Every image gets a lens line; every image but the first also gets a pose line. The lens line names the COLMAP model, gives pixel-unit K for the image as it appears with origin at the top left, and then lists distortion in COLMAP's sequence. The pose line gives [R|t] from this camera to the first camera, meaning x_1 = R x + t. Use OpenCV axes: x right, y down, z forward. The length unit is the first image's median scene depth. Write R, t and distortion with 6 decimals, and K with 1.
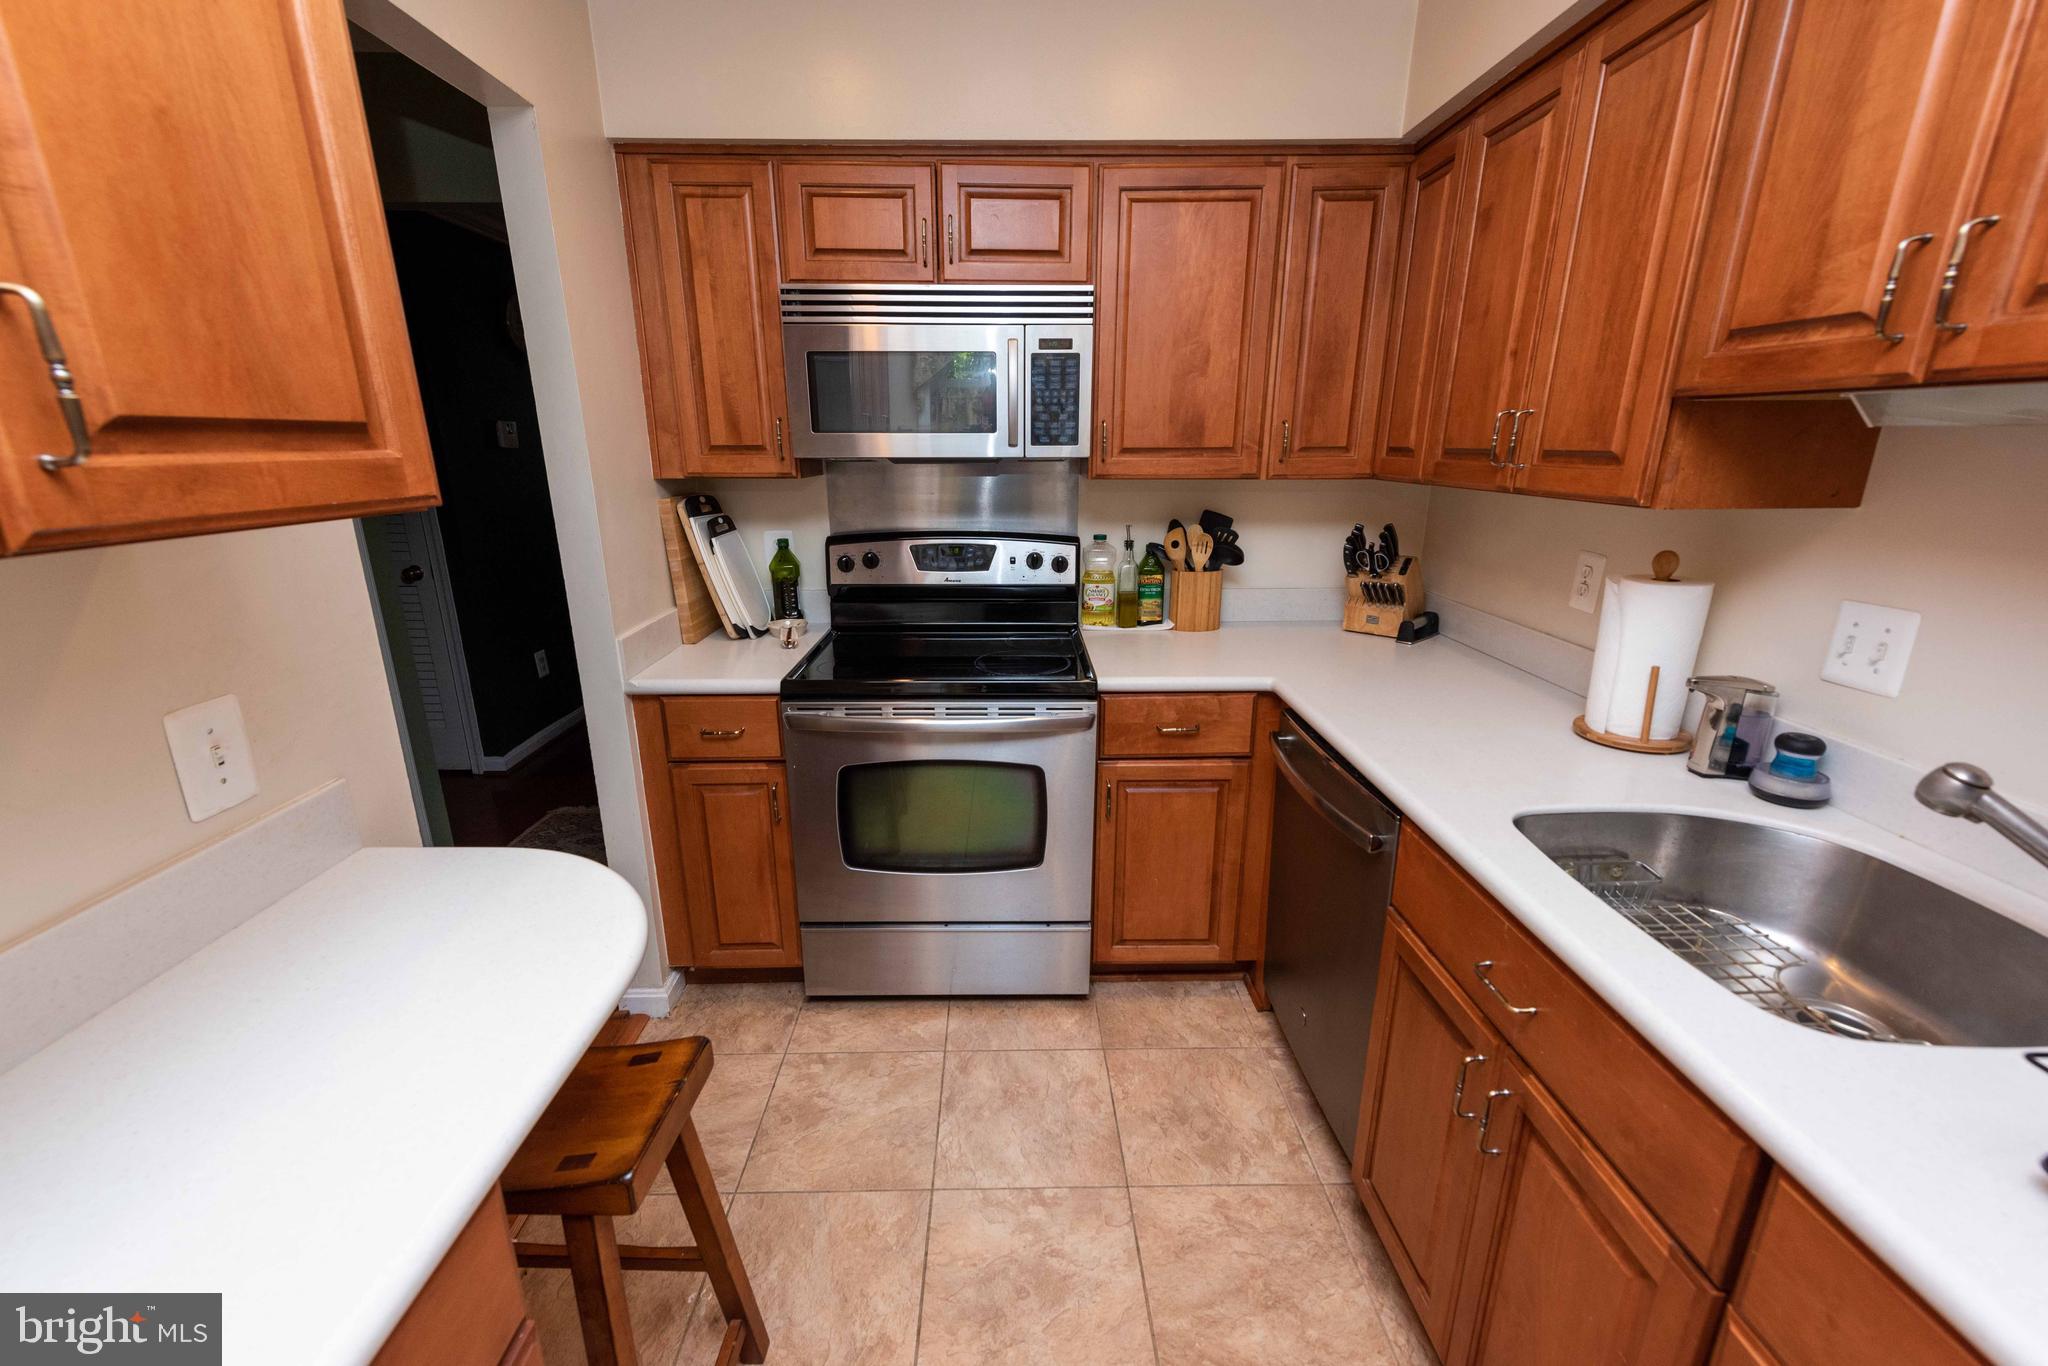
lens RADIAL K [[828.5, 0, 1017.1], [0, 828.5, 684.1], [0, 0, 1]] dist [0.008459, -0.000950]
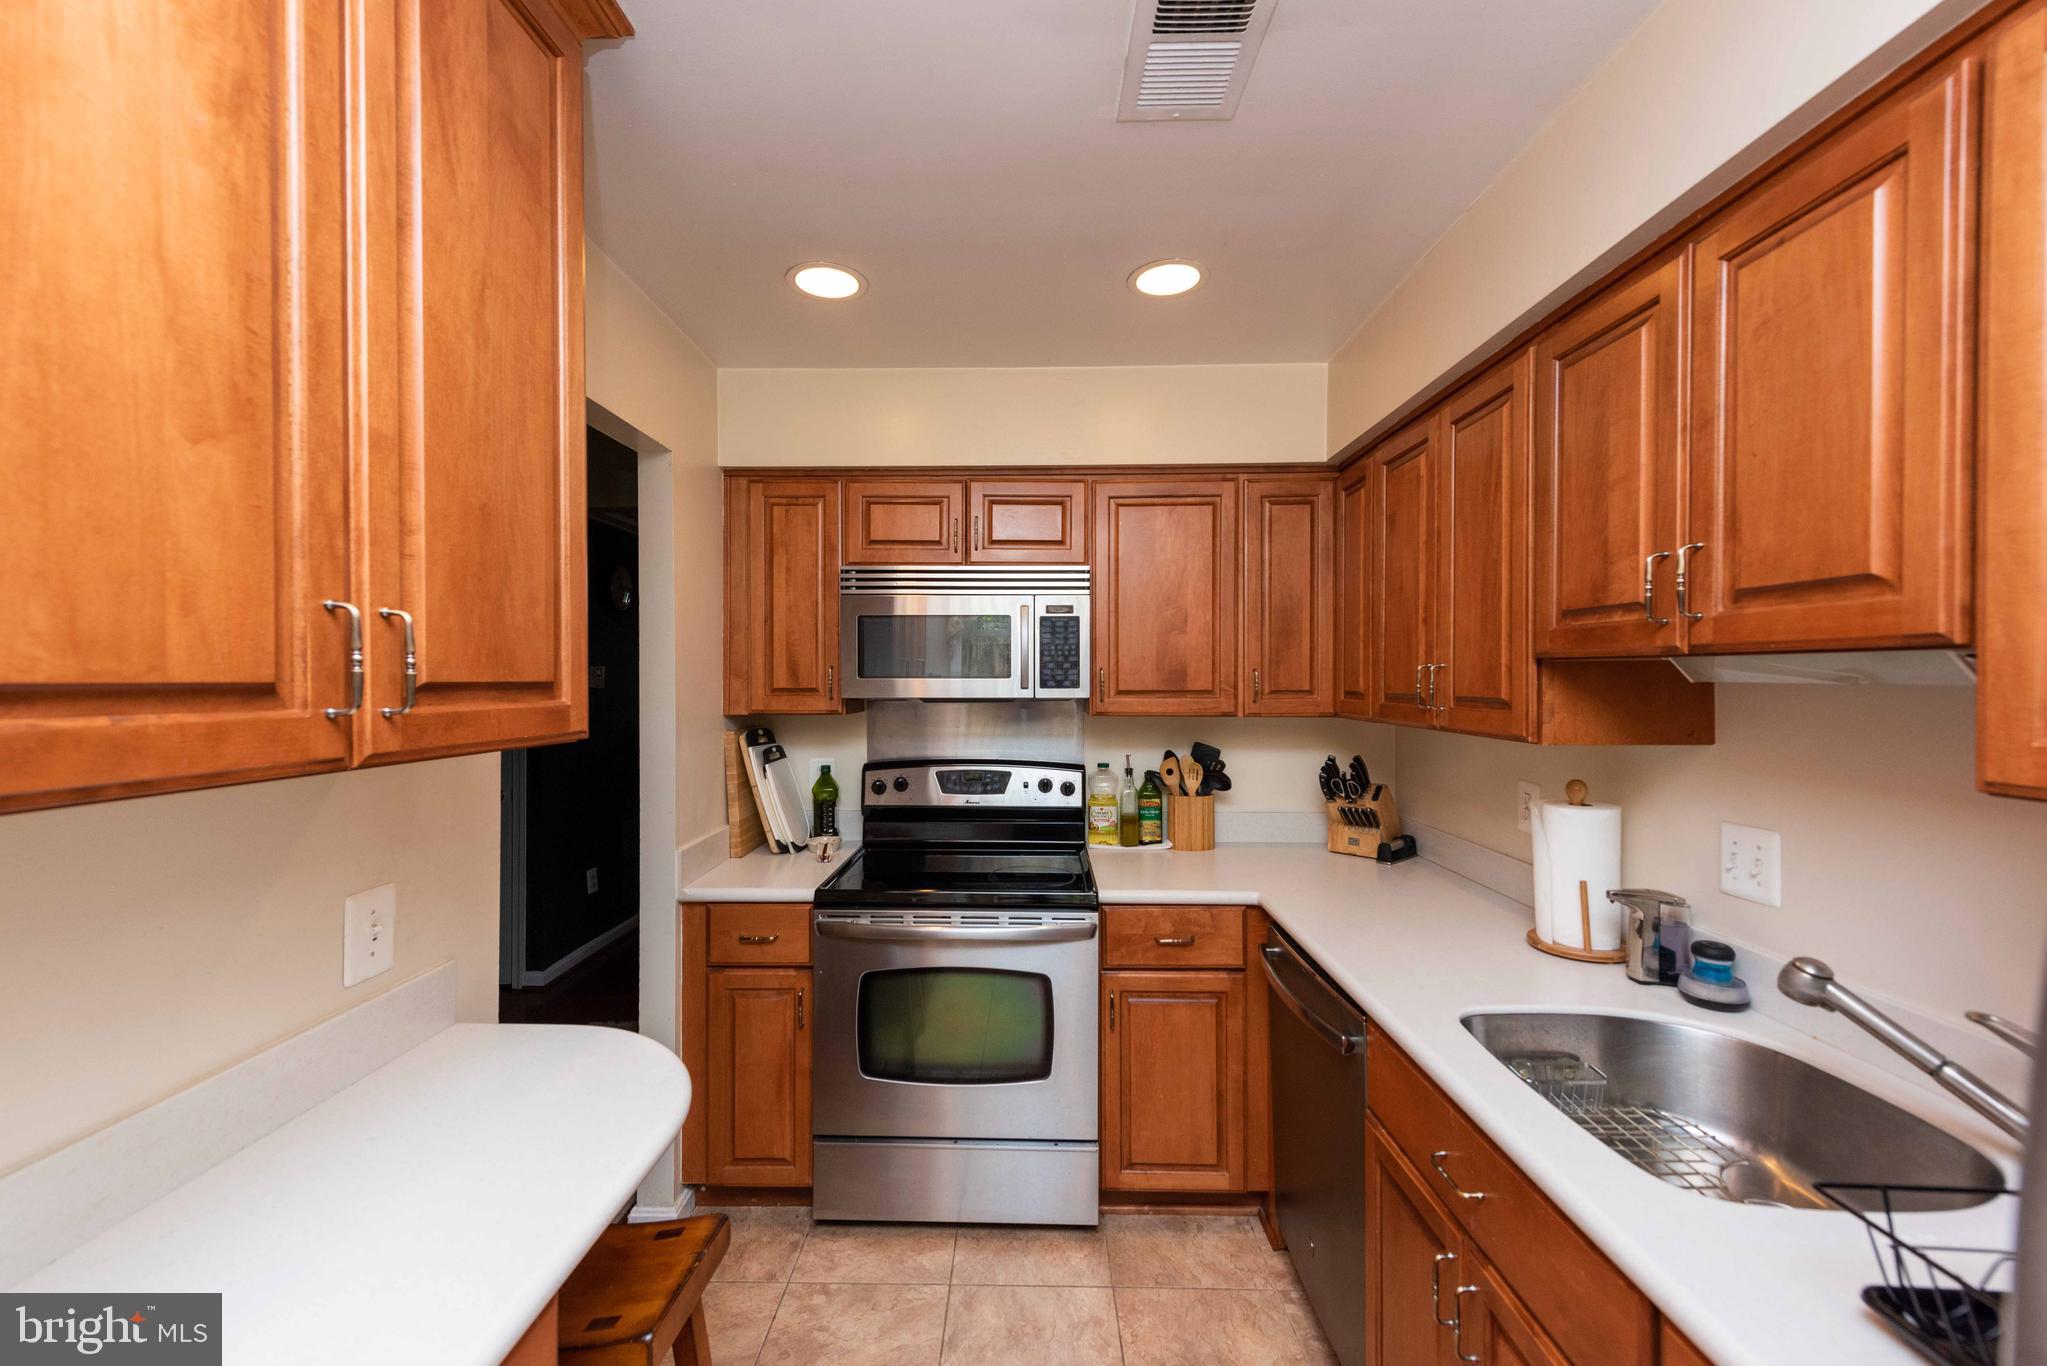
lens RADIAL K [[808.6, 0, 1020.8], [0, 808.6, 681.3], [0, 0, 1]] dist [0.010261, -0.004002]
pose [[0.999509, 0.002096, -0.031251, 0.028016], [-0.010679, 0.960779, -0.277109, 0.026012], [0.029444, 0.277307, 0.960330, -0.129147]]
